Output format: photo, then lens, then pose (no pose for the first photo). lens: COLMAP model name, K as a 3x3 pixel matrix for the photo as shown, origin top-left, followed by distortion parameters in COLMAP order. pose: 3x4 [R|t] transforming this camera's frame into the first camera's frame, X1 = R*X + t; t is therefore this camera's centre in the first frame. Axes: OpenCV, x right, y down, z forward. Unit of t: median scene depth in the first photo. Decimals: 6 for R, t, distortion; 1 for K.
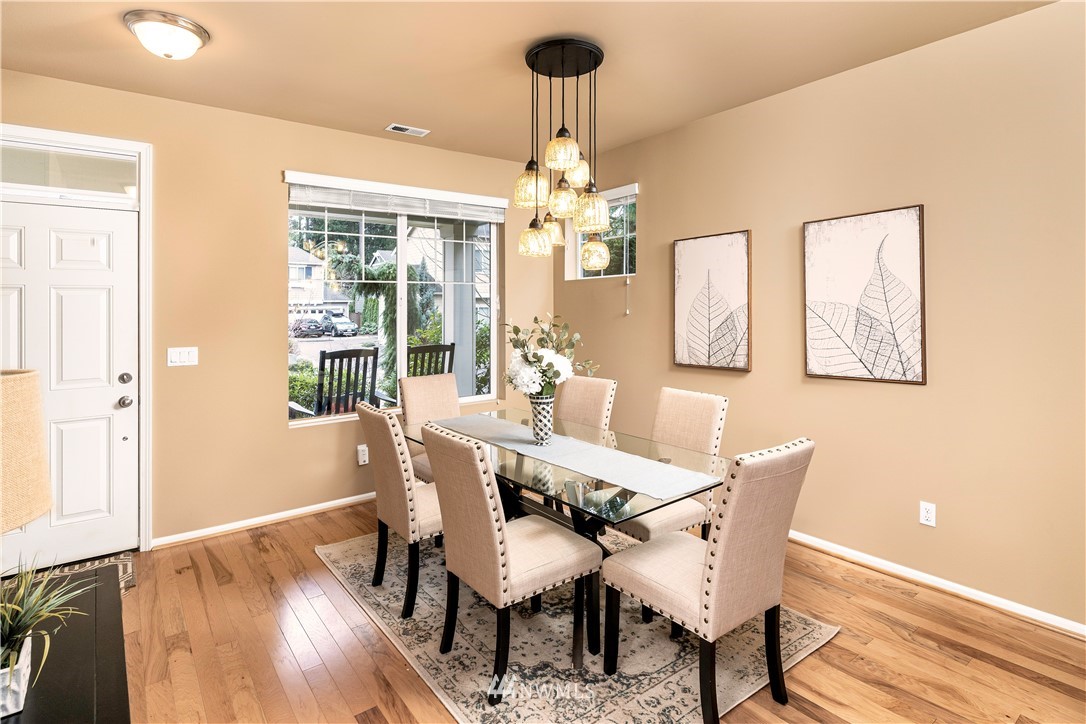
lens RADIAL K [[555.9, 0, 541.9], [0, 555.9, 309.3], [0, 0, 1]] dist [0.000913, -0.000388]
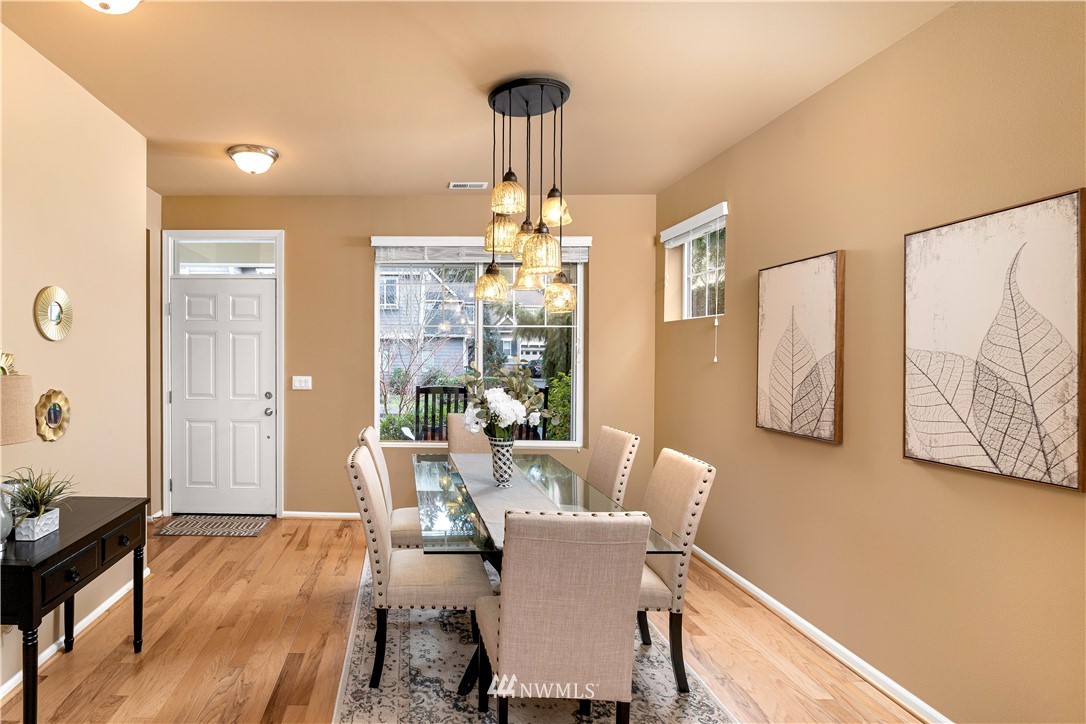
lens RADIAL K [[565.4, 0, 391.7], [0, 565.4, 360.3], [0, 0, 1]] dist [0.002695, -0.000076]
pose [[0.778542, 0.027738, -0.626979, 0.425716], [-0.017633, 0.999595, 0.022326, -0.005892], [0.627344, -0.006327, 0.778716, 0.060519]]
